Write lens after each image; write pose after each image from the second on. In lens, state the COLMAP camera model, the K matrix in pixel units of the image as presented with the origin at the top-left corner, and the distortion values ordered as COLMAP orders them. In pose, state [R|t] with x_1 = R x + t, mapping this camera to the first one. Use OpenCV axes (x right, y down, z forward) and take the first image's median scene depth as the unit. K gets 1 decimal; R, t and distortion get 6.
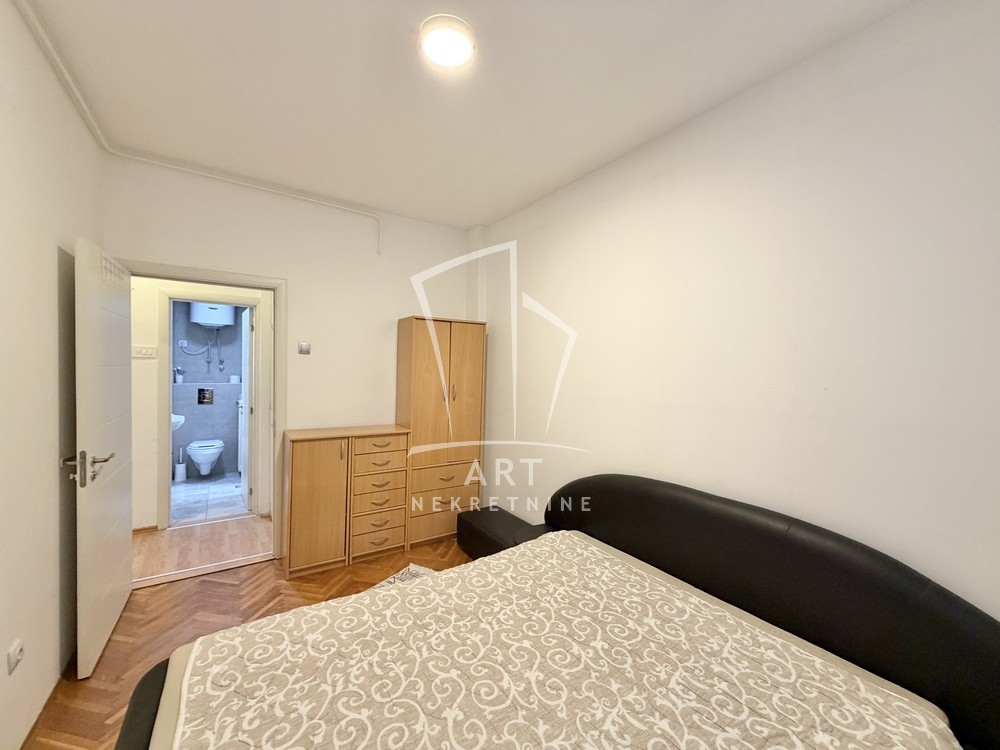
lens RADIAL K [[395.9, 0, 498.9], [0, 395.9, 378.0], [0, 0, 1]] dist [-0.001002, -0.000187]
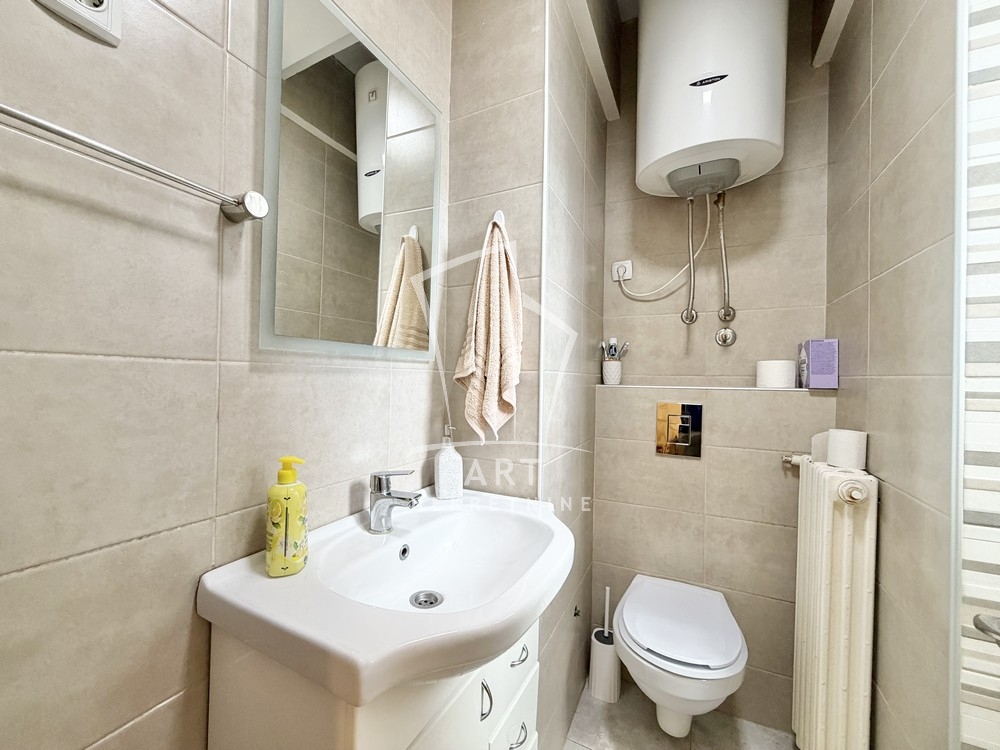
lens RADIAL K [[395.9, 0, 501.0], [0, 395.9, 375.9], [0, 0, 1]] dist [-0.001002, -0.000187]
pose [[0.487030, -0.006346, -0.873362, -0.543121], [-0.021037, 0.999598, -0.018995, 0.013972], [0.873132, 0.027624, 0.486701, 0.733360]]
